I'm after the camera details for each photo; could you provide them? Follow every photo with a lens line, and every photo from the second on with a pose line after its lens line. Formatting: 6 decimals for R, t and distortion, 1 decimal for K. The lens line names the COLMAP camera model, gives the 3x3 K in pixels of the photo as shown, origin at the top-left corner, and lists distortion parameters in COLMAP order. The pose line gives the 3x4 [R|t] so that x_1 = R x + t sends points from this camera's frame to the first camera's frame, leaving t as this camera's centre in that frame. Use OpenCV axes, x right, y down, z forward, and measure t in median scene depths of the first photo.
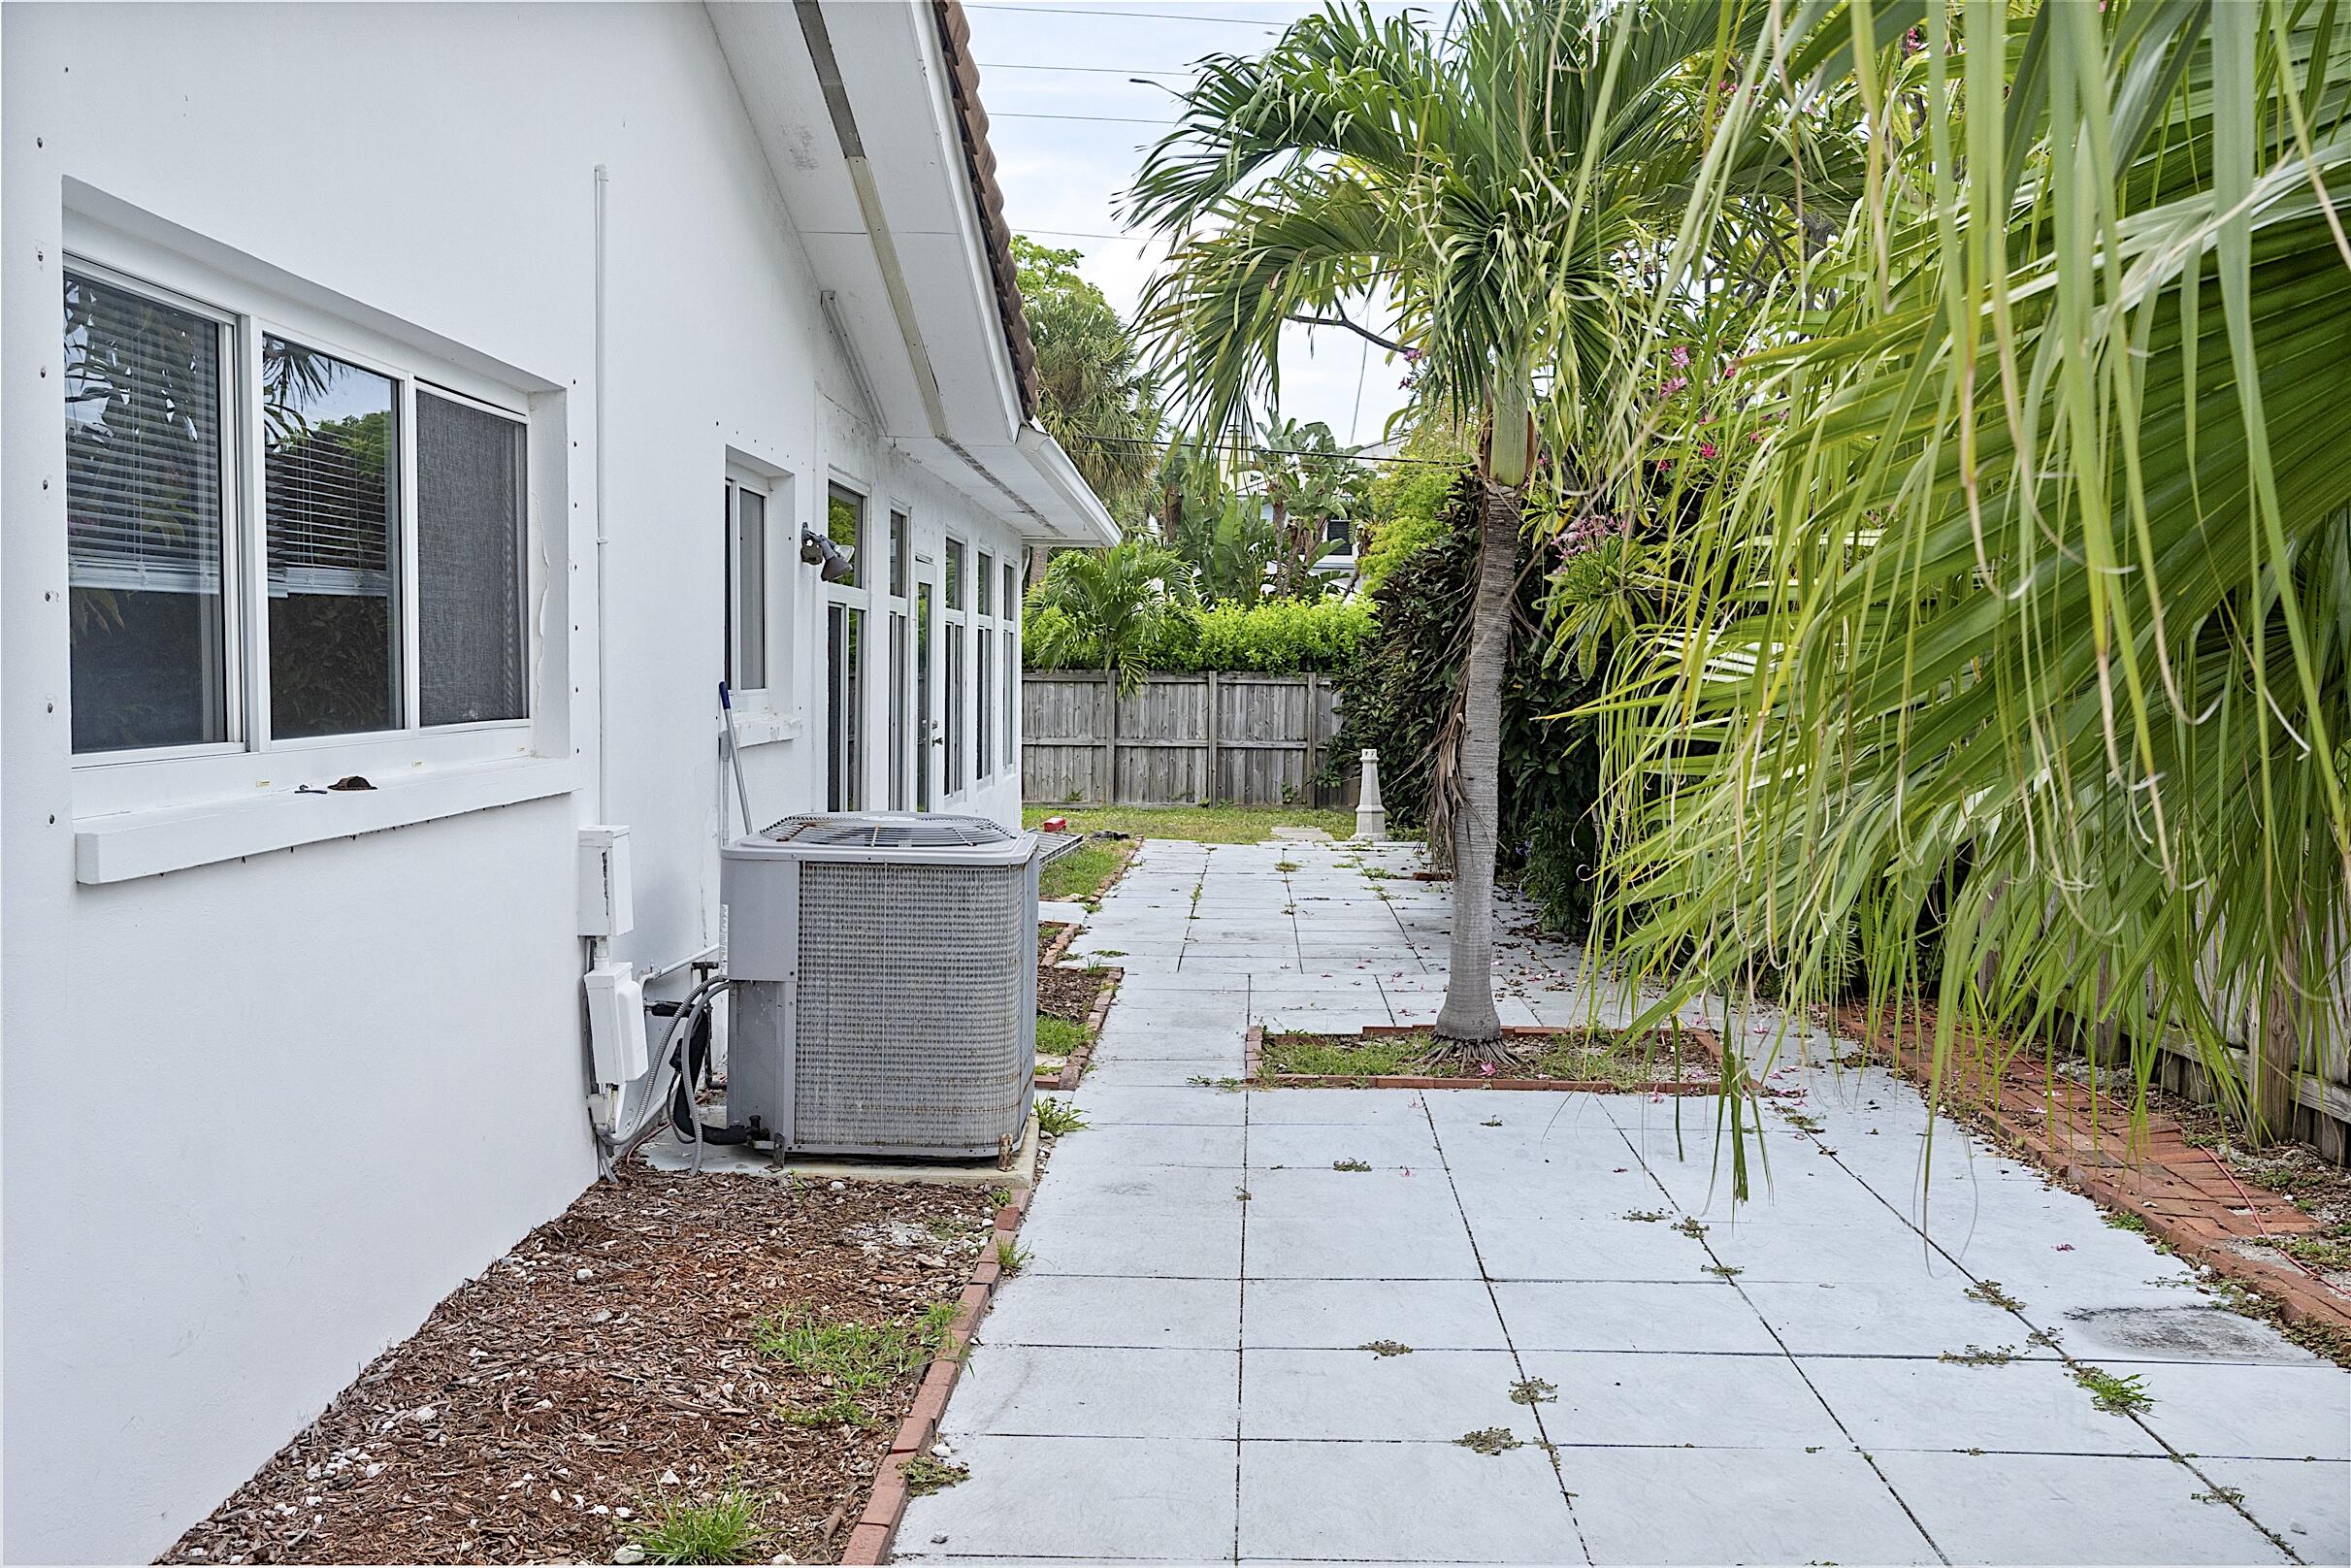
lens RADIAL K [[2280.9, 0, 1177.2], [0, 2280.9, 791.2], [0, 0, 1]] dist [-0.020299, 0.000000]
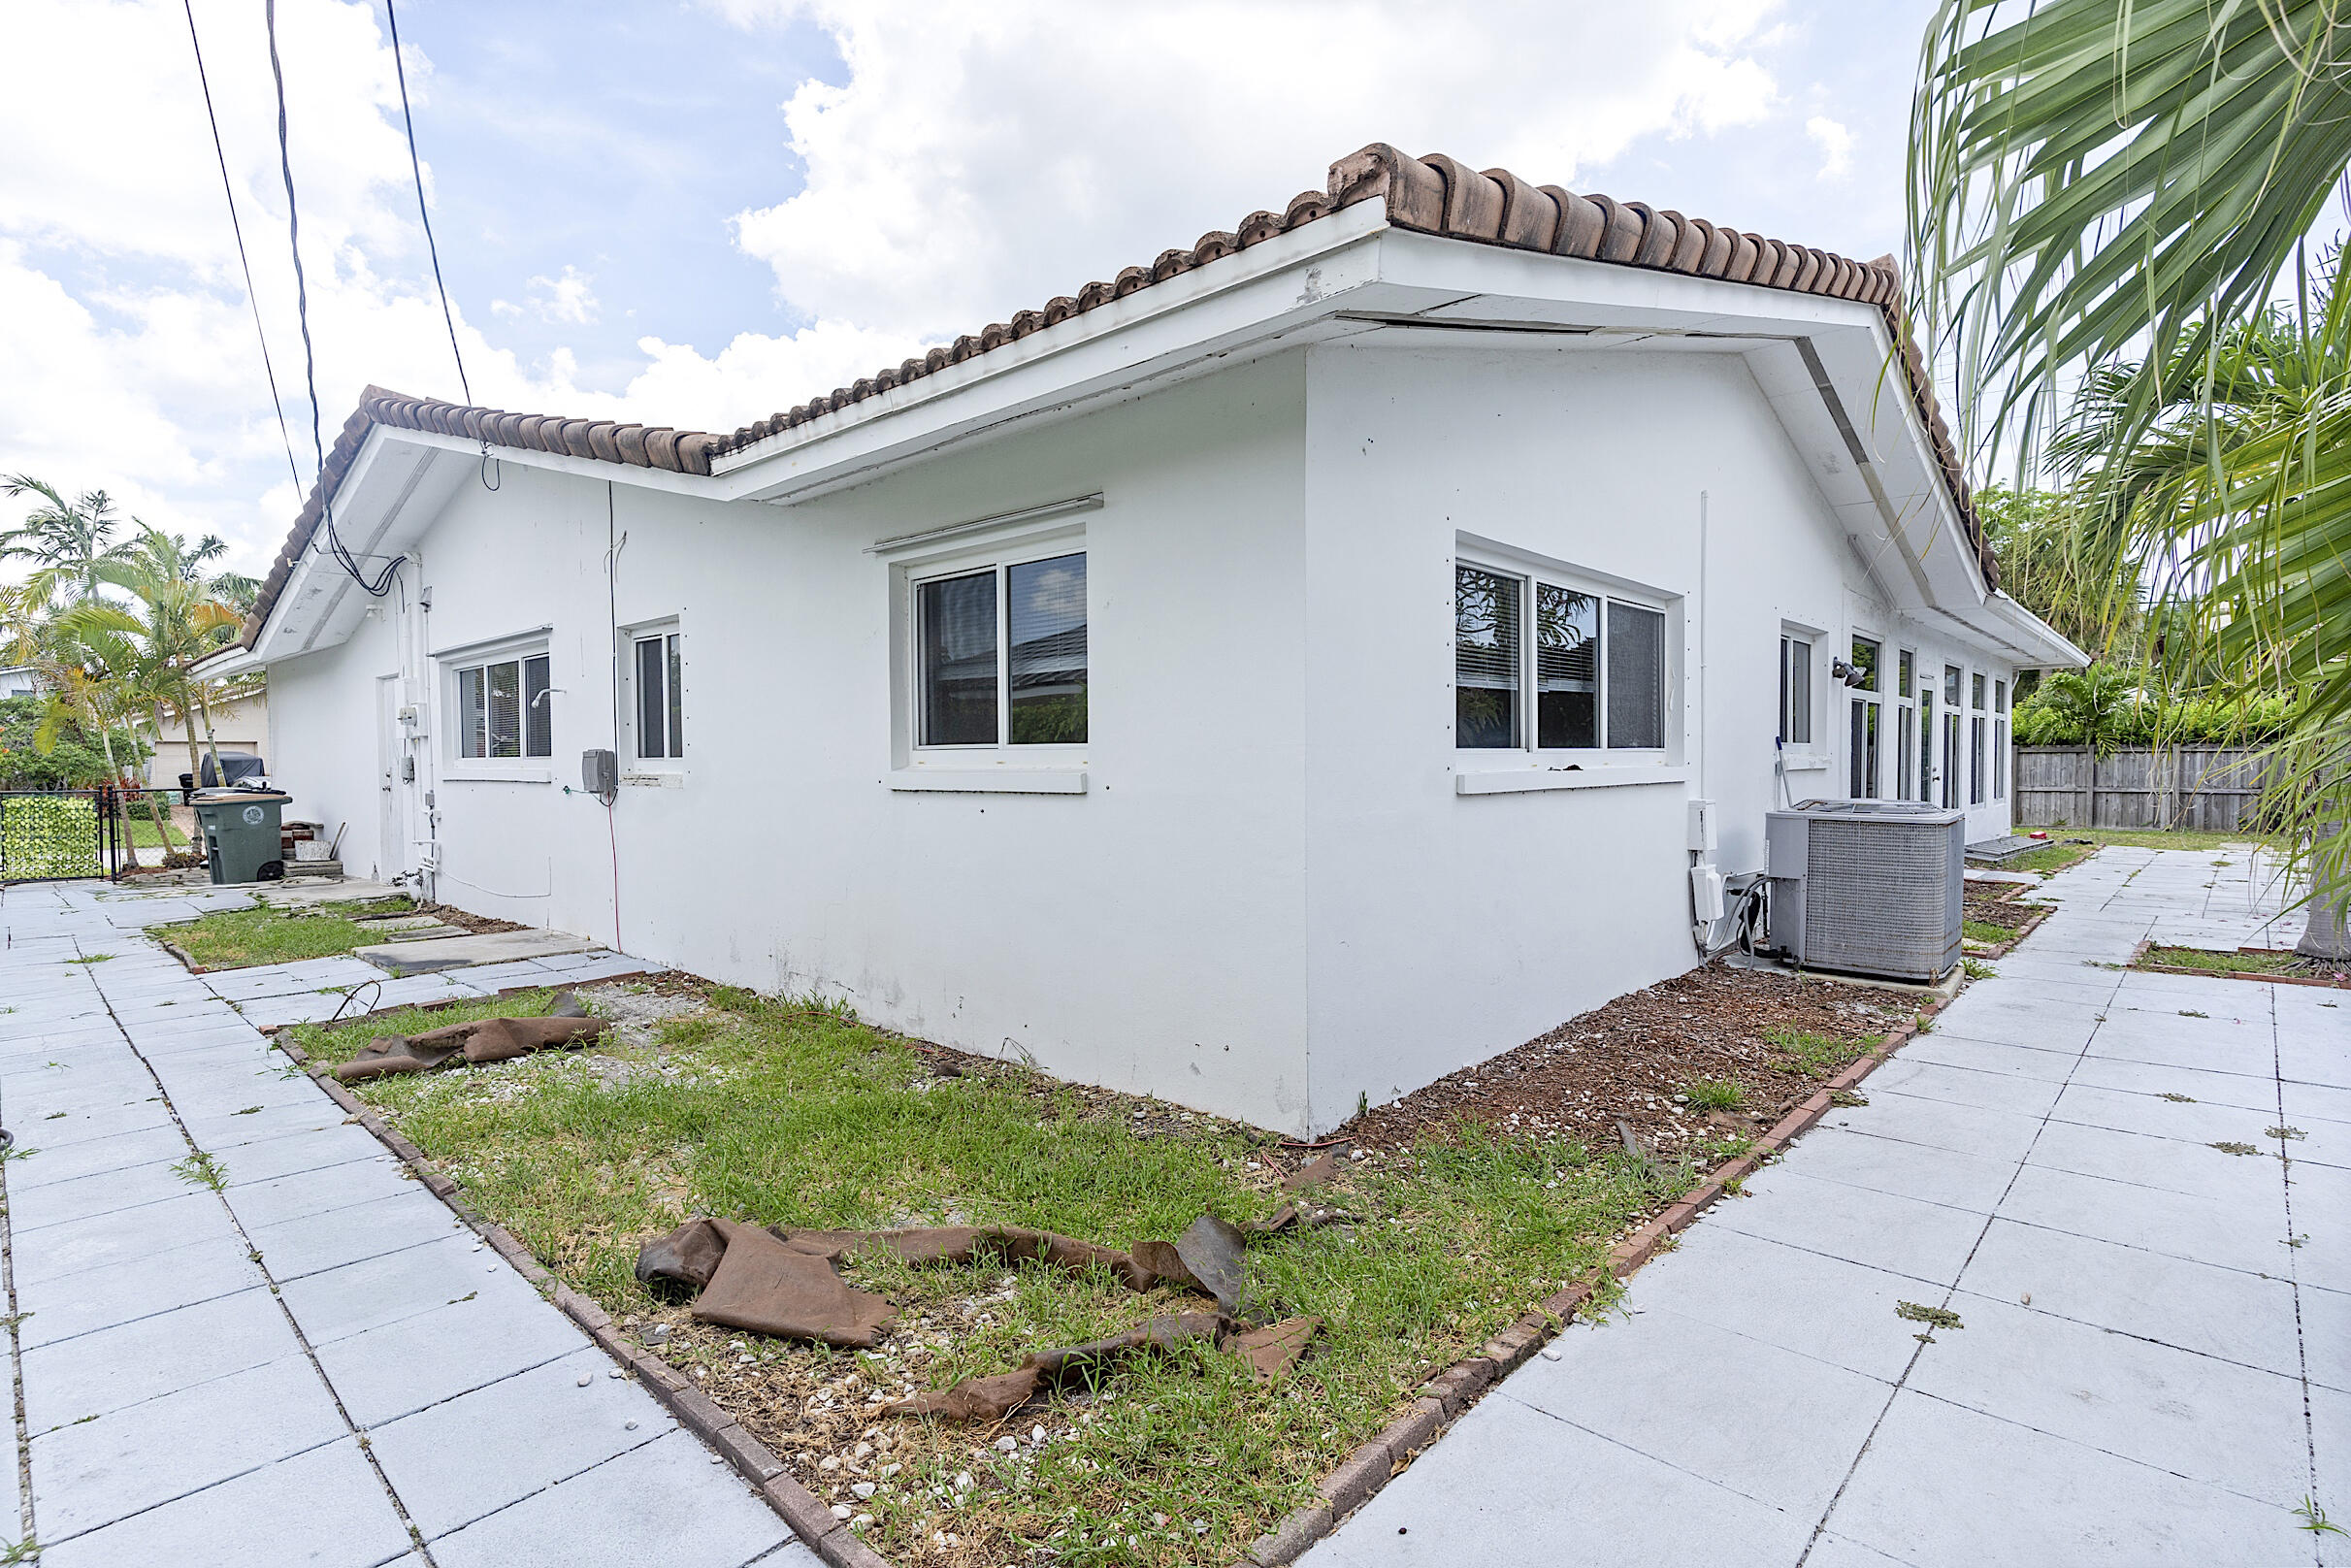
lens RADIAL K [[1130.0, 0, 1167.4], [0, 1130.0, 786.5], [0, 0, 1]] dist [0.009383, 0.000741]
pose [[0.743457, -0.001476, -0.668782, 0.068086], [-0.021756, 0.999415, -0.026390, 0.034172], [0.668430, 0.034170, 0.742990, -0.096819]]
